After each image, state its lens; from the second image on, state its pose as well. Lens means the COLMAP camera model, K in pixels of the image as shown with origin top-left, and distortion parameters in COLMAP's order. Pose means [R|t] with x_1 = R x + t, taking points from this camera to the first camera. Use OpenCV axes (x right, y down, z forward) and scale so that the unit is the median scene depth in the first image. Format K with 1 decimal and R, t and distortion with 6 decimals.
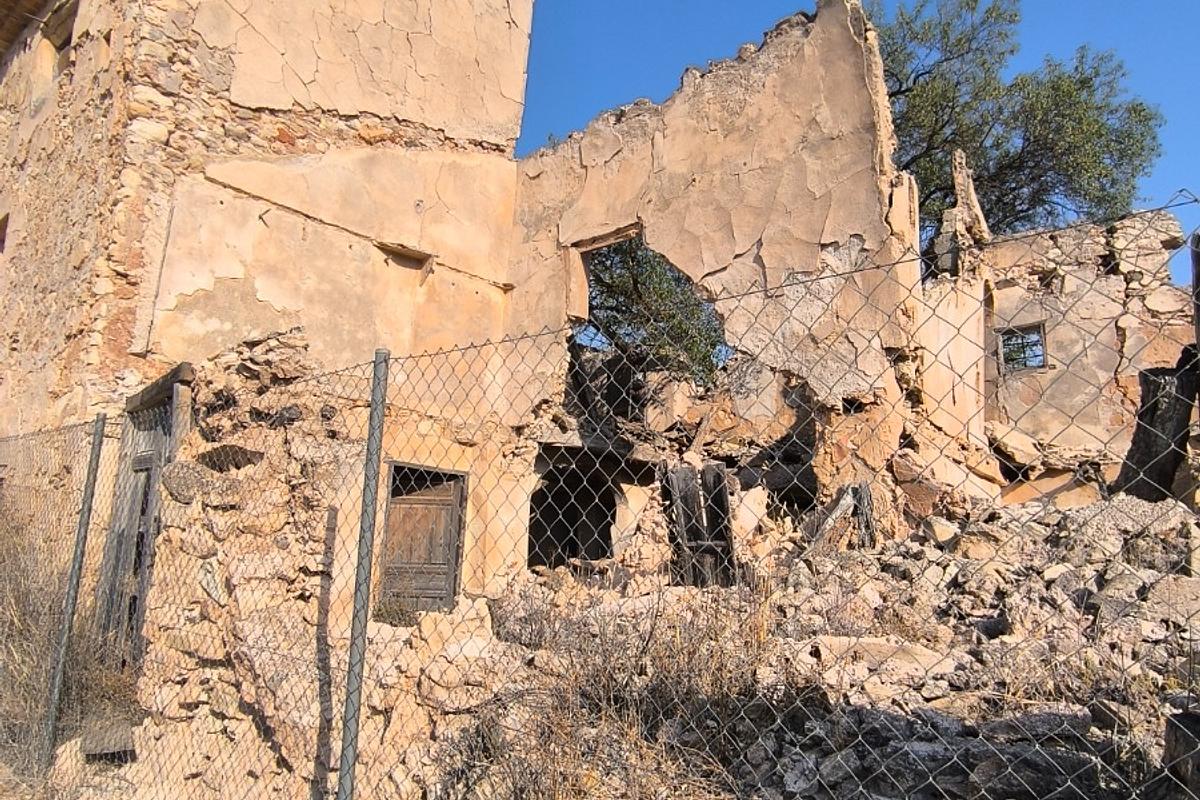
lens RADIAL K [[729.8, 0, 598.8], [0, 729.8, 406.3], [0, 0, 1]] dist [-0.051824, 0.050495]
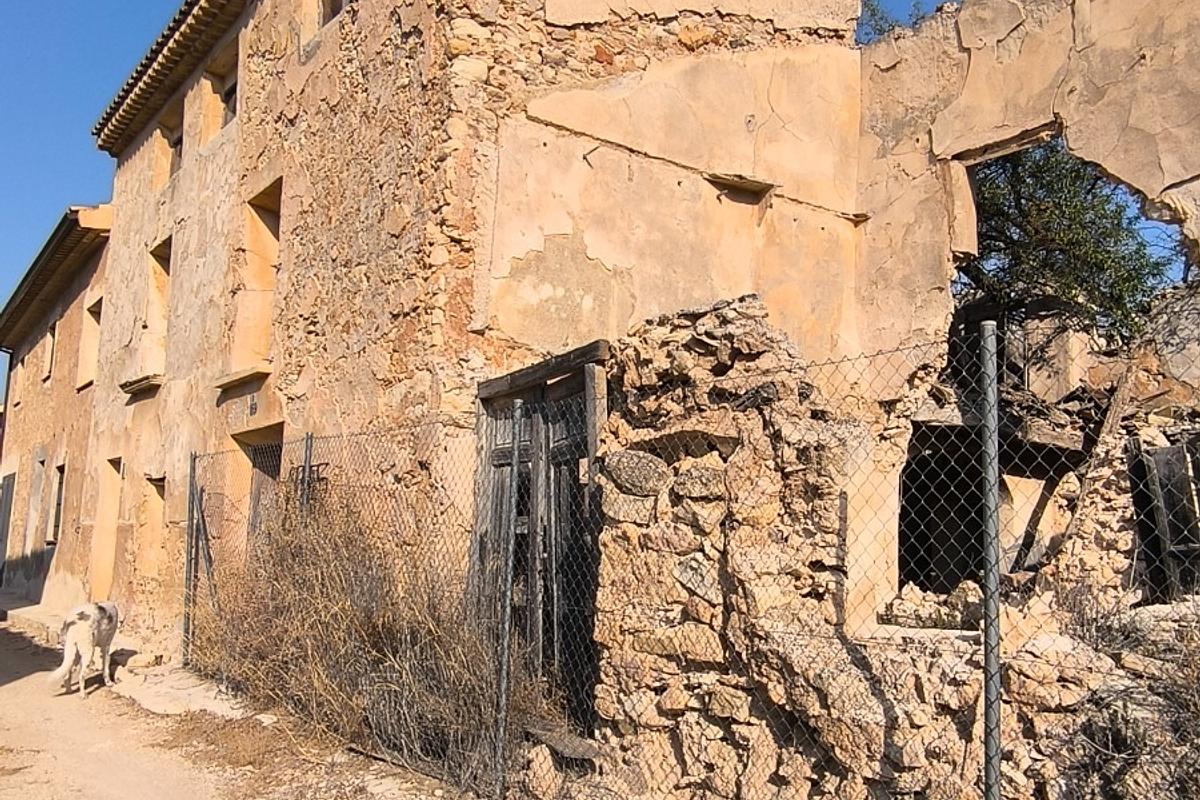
lens RADIAL K [[1041.0, 0, 602.5], [0, 1041.0, 411.8], [0, 0, 1]] dist [-0.054081, 0.008491]
pose [[0.969339, -0.029167, -0.243990, -0.168800], [0.037857, 0.998802, 0.031001, -0.007745], [0.242794, -0.039288, 0.969282, -0.156579]]
